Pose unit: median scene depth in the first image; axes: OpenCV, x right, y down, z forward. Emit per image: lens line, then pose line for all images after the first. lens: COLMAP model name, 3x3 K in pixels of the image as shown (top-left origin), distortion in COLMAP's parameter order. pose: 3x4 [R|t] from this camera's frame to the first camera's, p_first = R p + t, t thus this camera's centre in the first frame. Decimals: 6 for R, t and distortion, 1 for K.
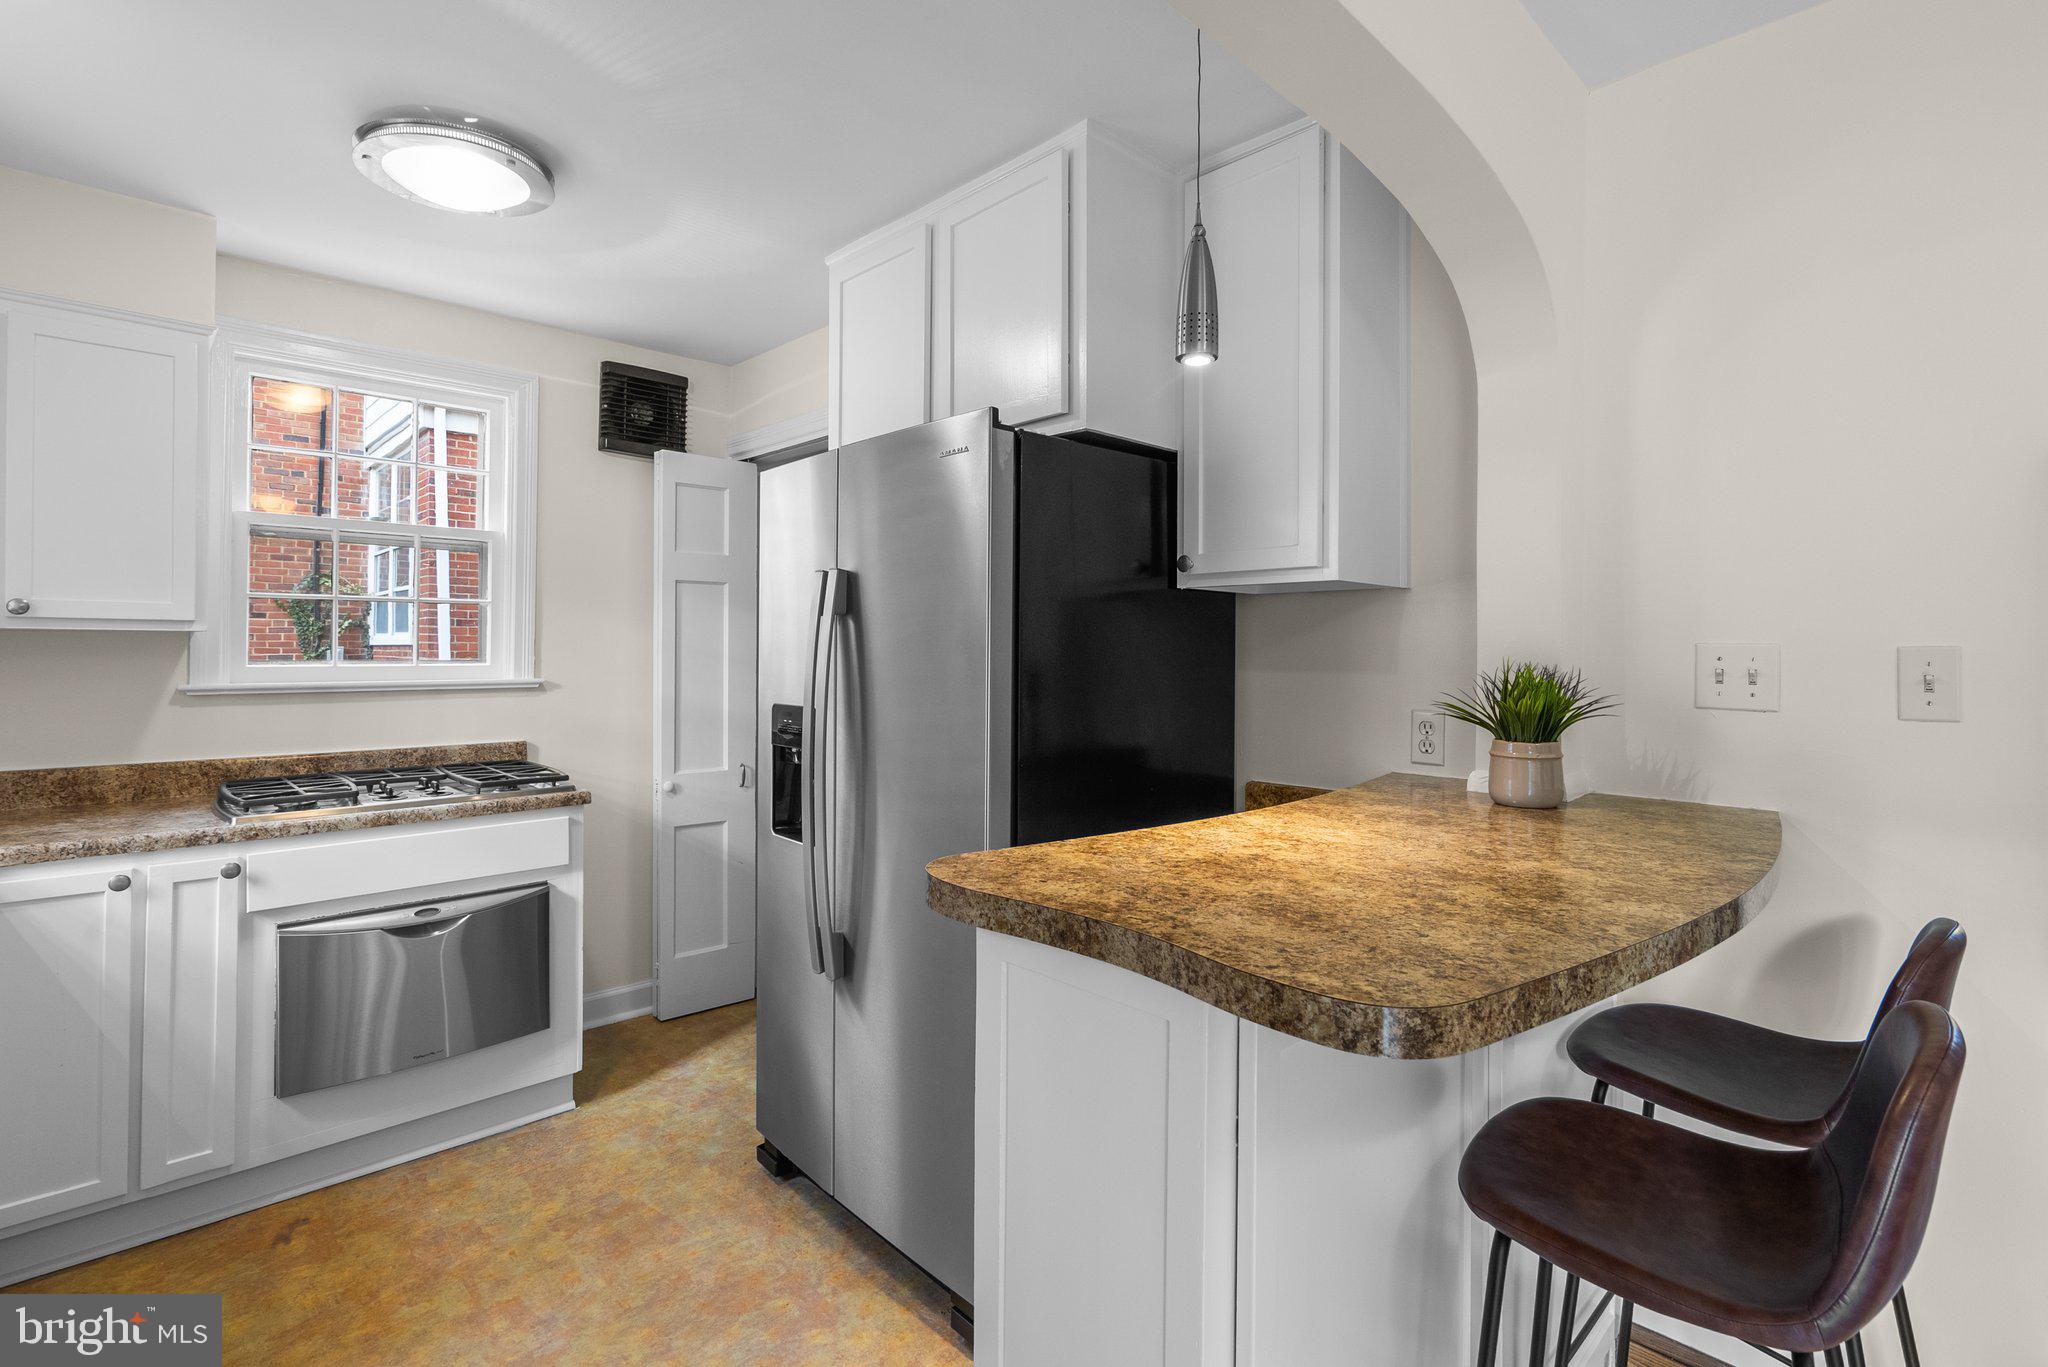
lens RADIAL K [[945.0, 0, 1022.2], [0, 945.0, 644.7], [0, 0, 1]] dist [-0.004519, 0.001225]
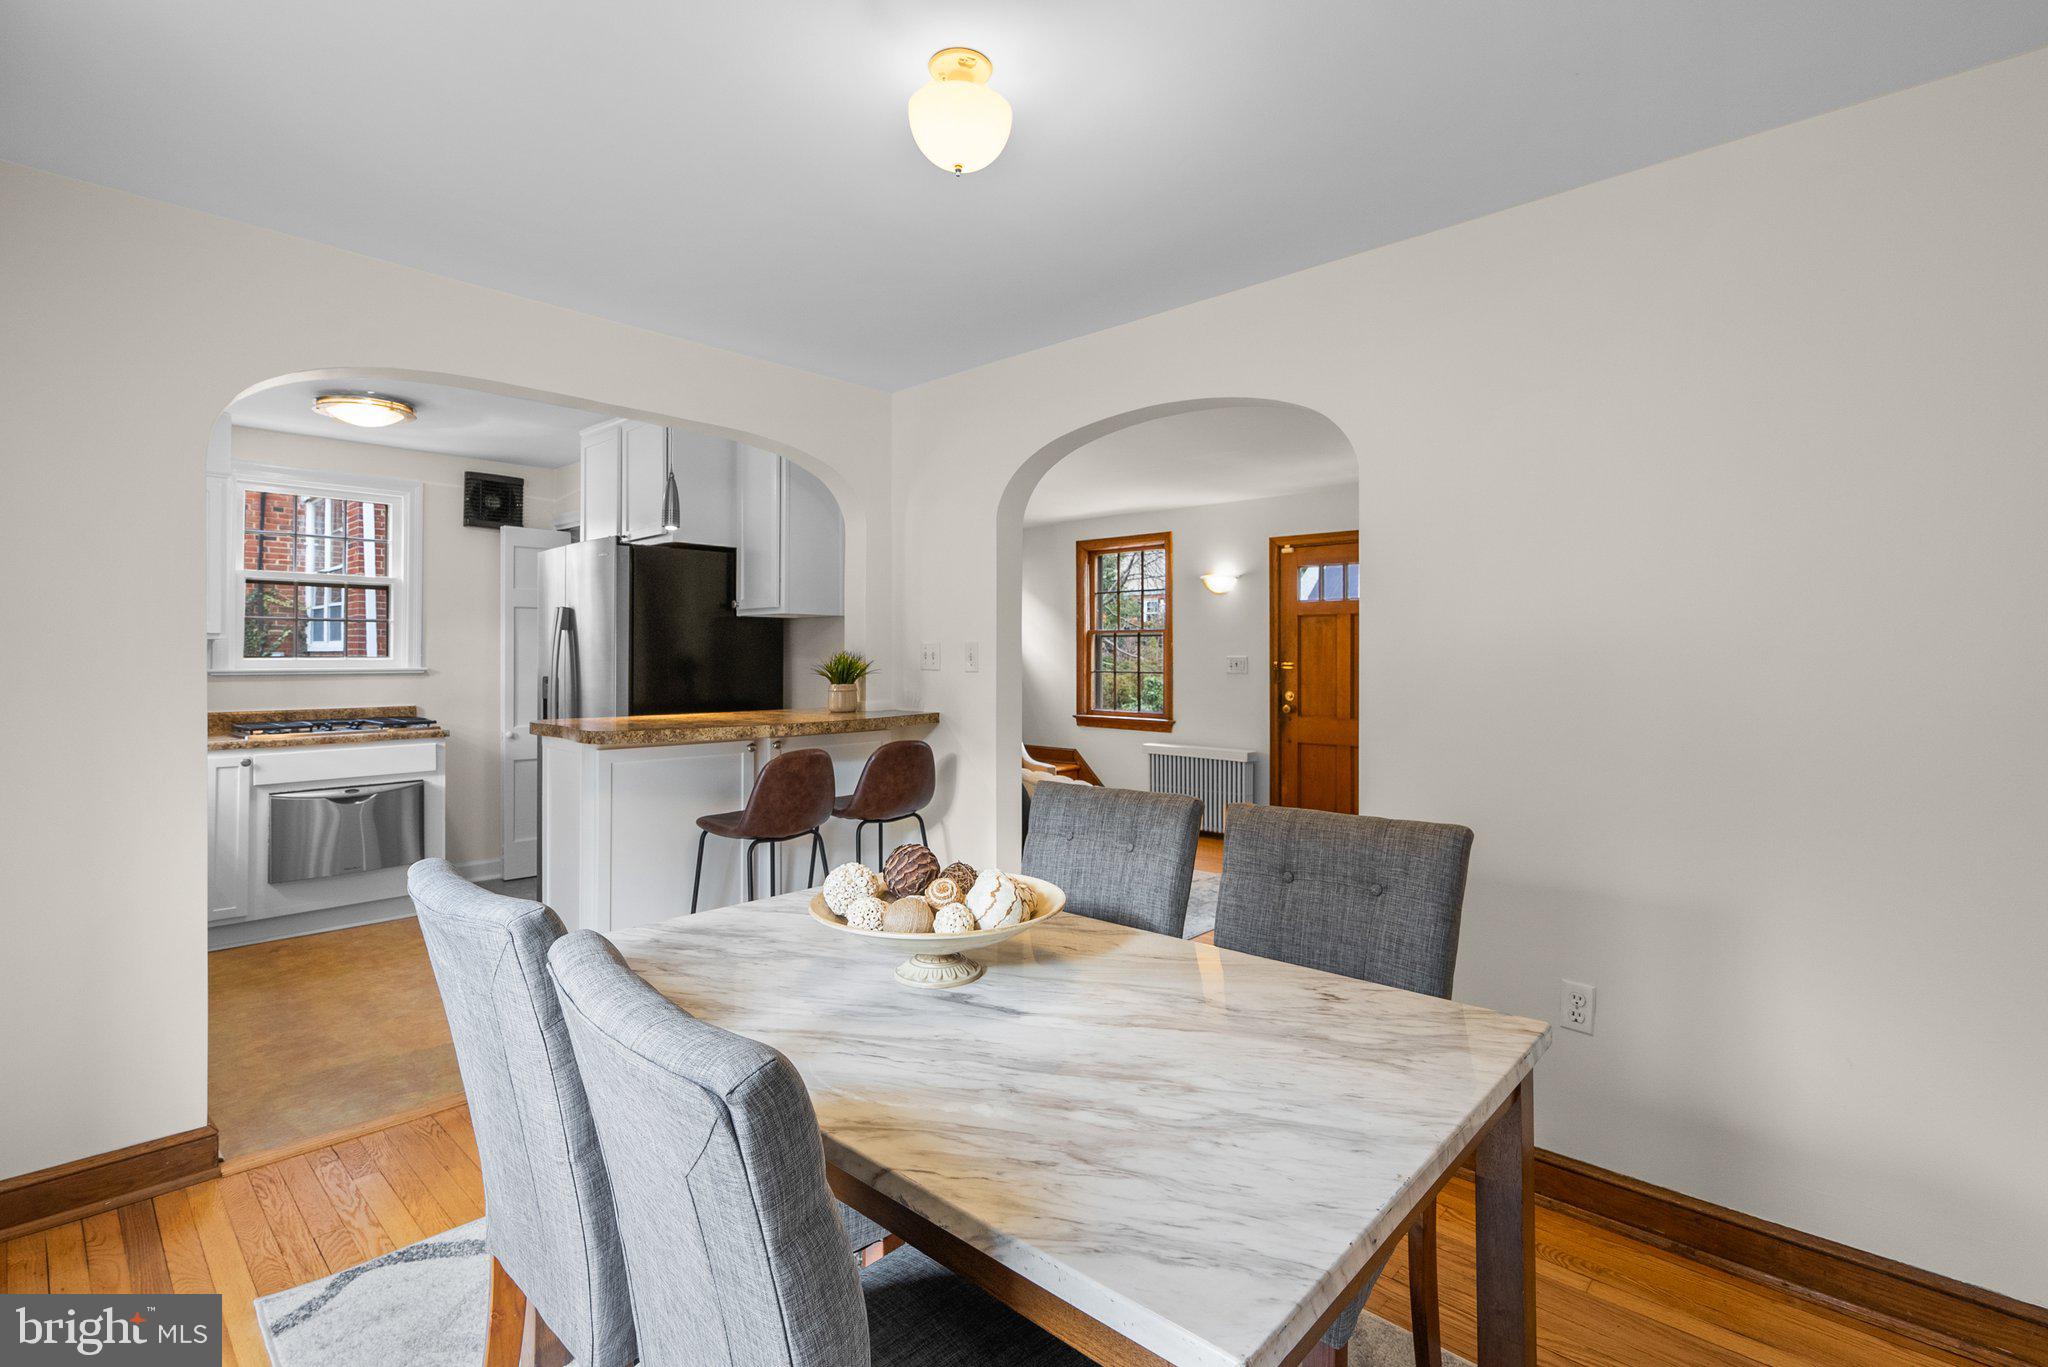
lens RADIAL K [[925.8, 0, 1019.9], [0, 925.8, 651.7], [0, 0, 1]] dist [-0.000328, -0.000063]
pose [[0.998435, -0.003464, 0.055824, 0.525531], [0.003481, 0.999994, -0.000197, 0.014835], [-0.055823, 0.000391, 0.998441, -0.806973]]
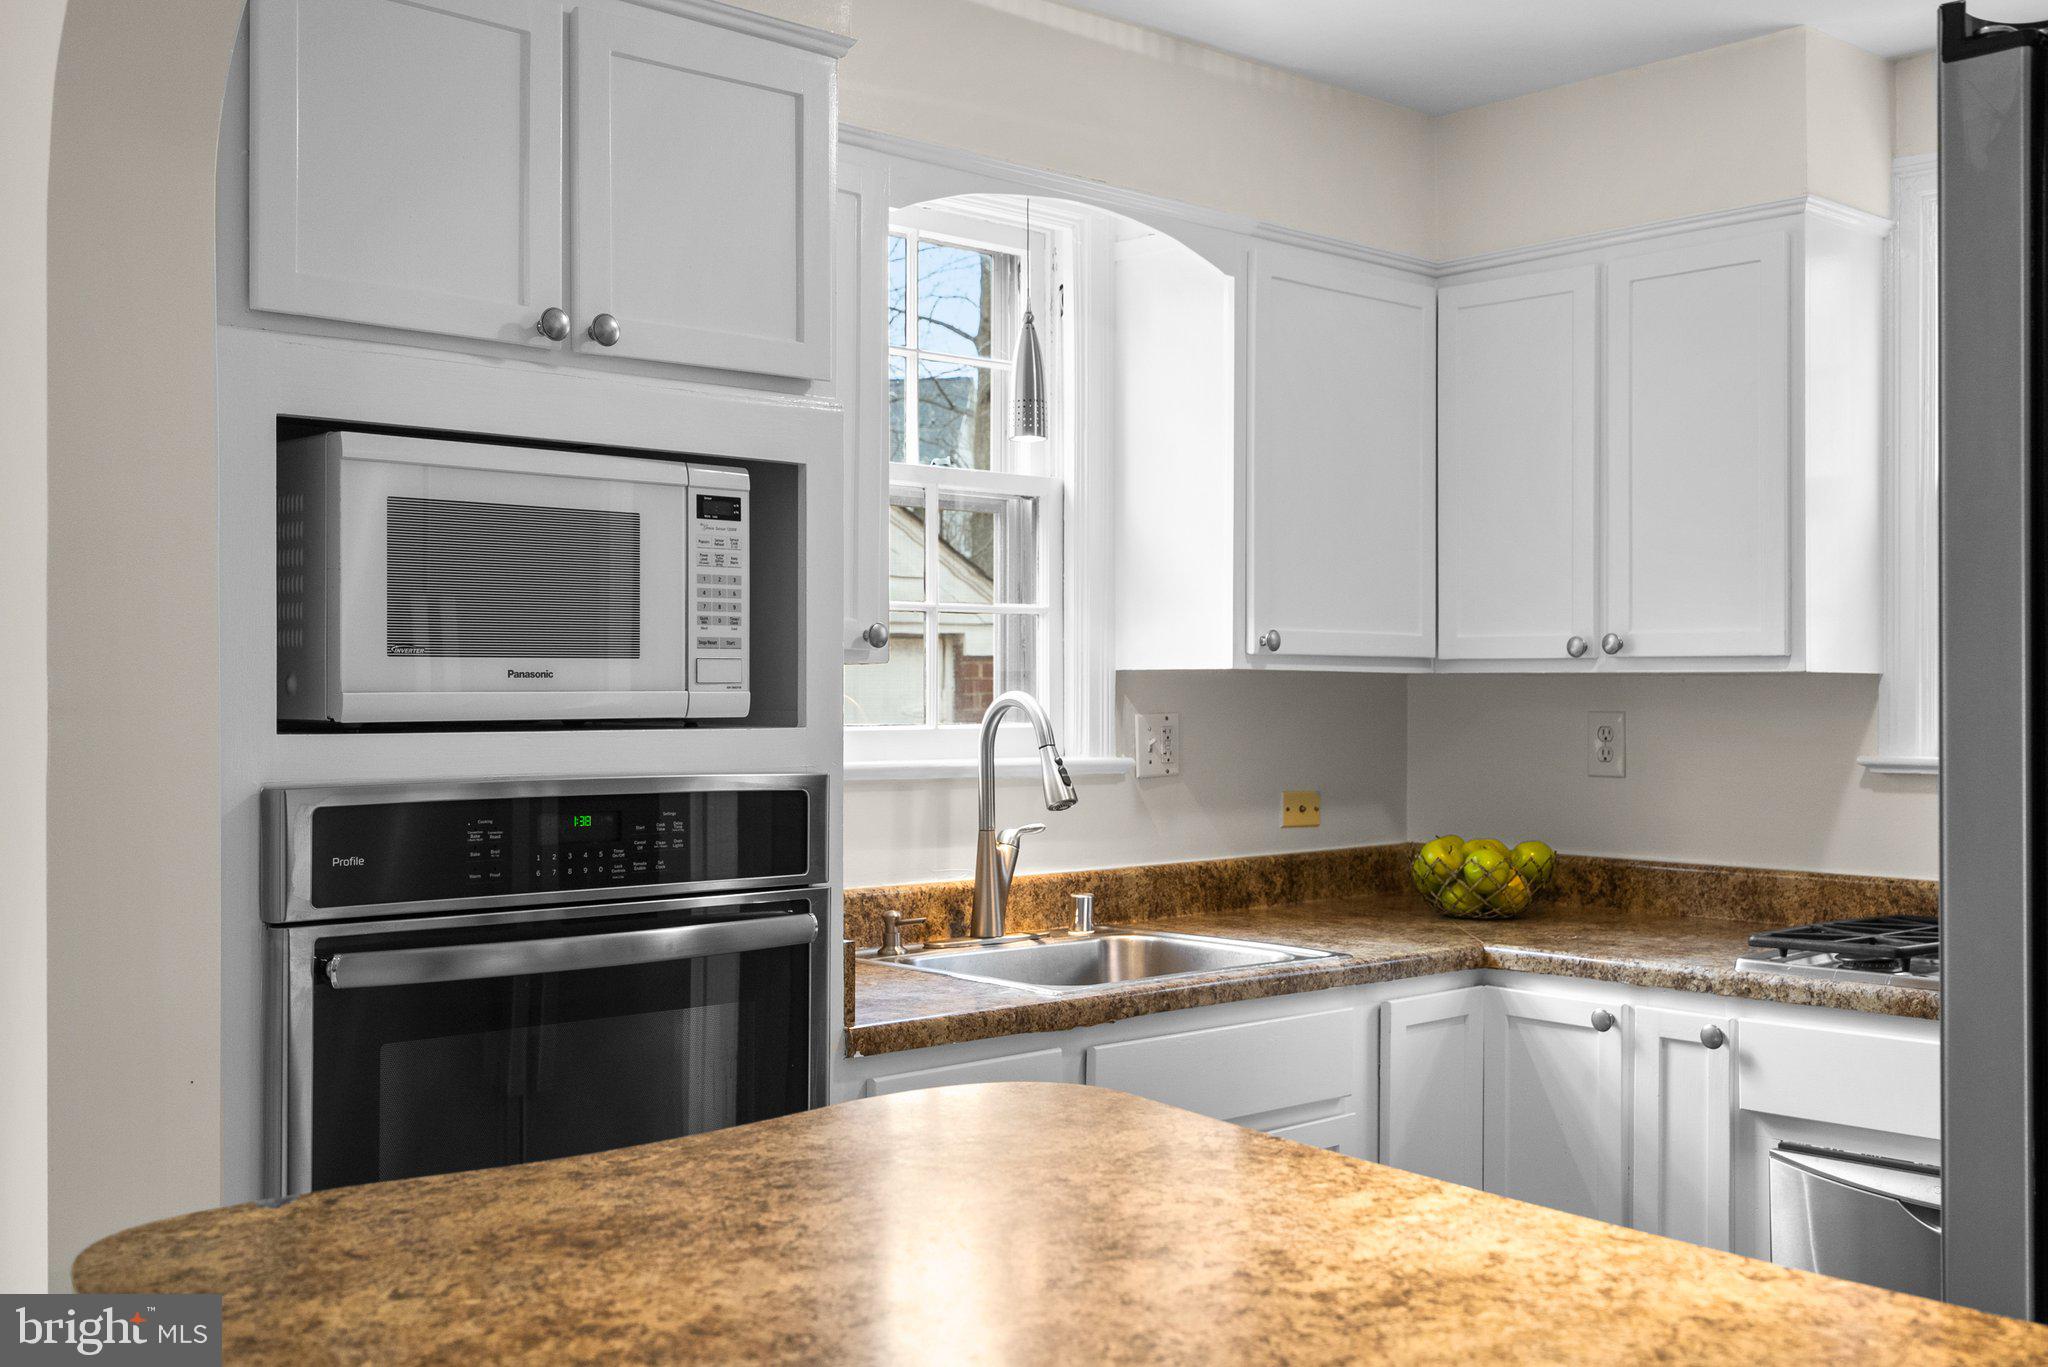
lens RADIAL K [[2058.4, 0, 1023.8], [0, 2058.4, 672.6], [0, 0, 1]] dist [-0.005014, -0.010000]
pose [[-0.023651, -0.014024, -0.999622, 0.495975], [0.003873, 0.999893, -0.014120, 0.003692], [0.999713, -0.004206, -0.023594, 0.454936]]
